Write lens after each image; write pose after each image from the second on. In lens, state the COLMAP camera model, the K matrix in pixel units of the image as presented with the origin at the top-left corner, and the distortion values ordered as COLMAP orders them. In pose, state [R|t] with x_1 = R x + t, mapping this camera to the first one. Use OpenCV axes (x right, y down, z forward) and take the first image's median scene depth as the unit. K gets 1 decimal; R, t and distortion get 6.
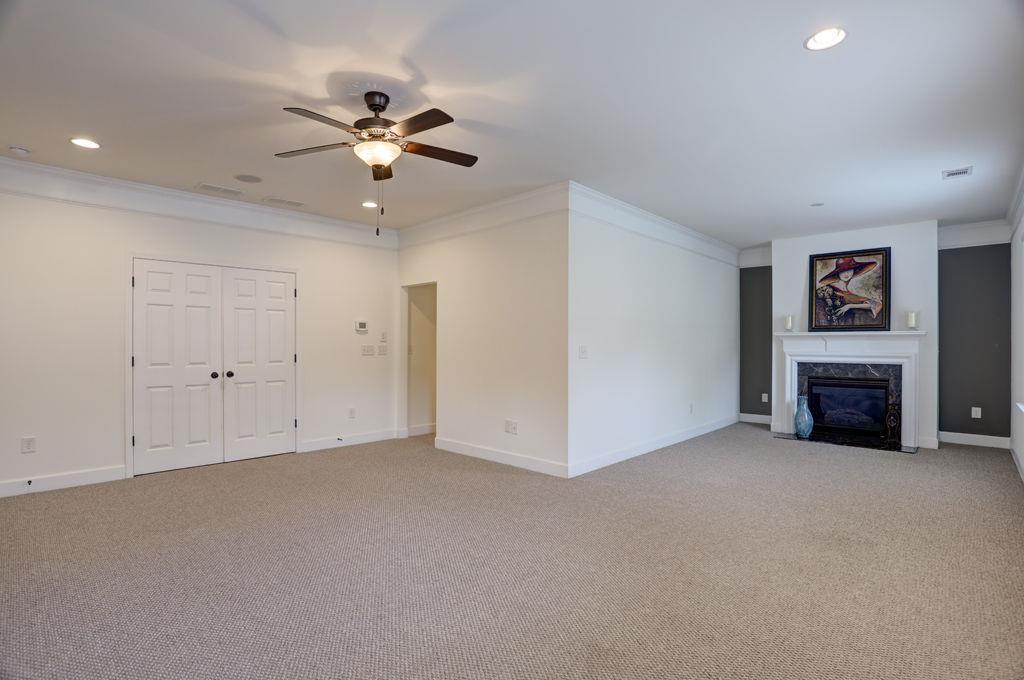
lens RADIAL K [[495.0, 0, 512.0], [0, 495.0, 340.0], [0, 0, 1]] dist [-0.002180, -0.000378]
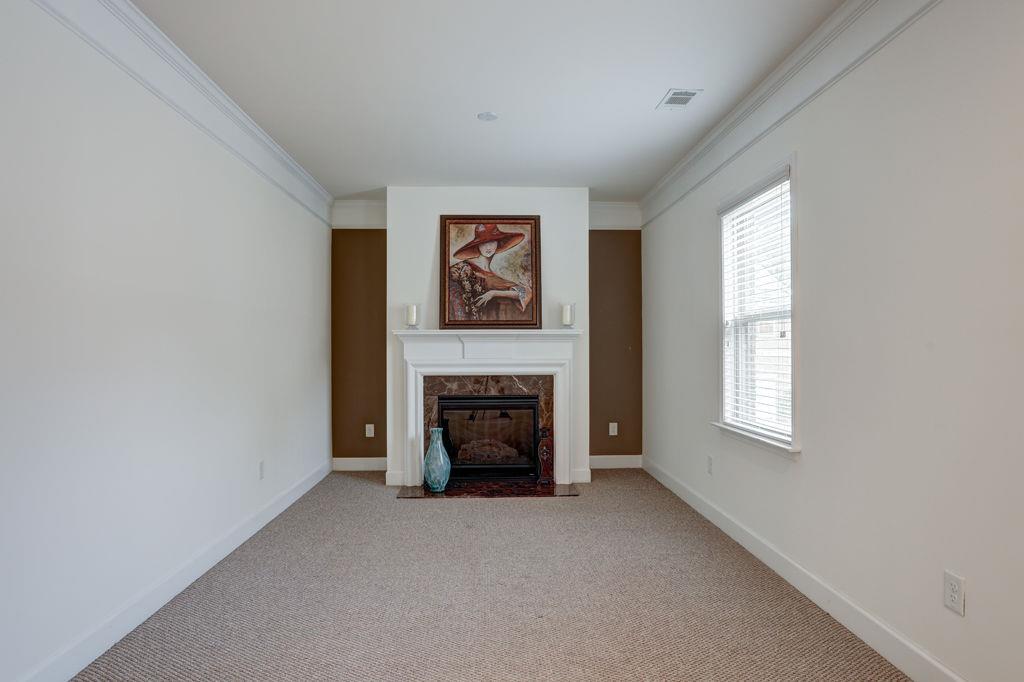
lens RADIAL K [[558.1, 0, 512.0], [0, 558.1, 341.0], [0, 0, 1]] dist [-0.050808, 0.000239]
pose [[0.678652, 0.003975, 0.734449, 0.120809], [-0.001104, 0.999990, -0.004392, 0.002450], [-0.734459, 0.002170, 0.678650, 0.439477]]
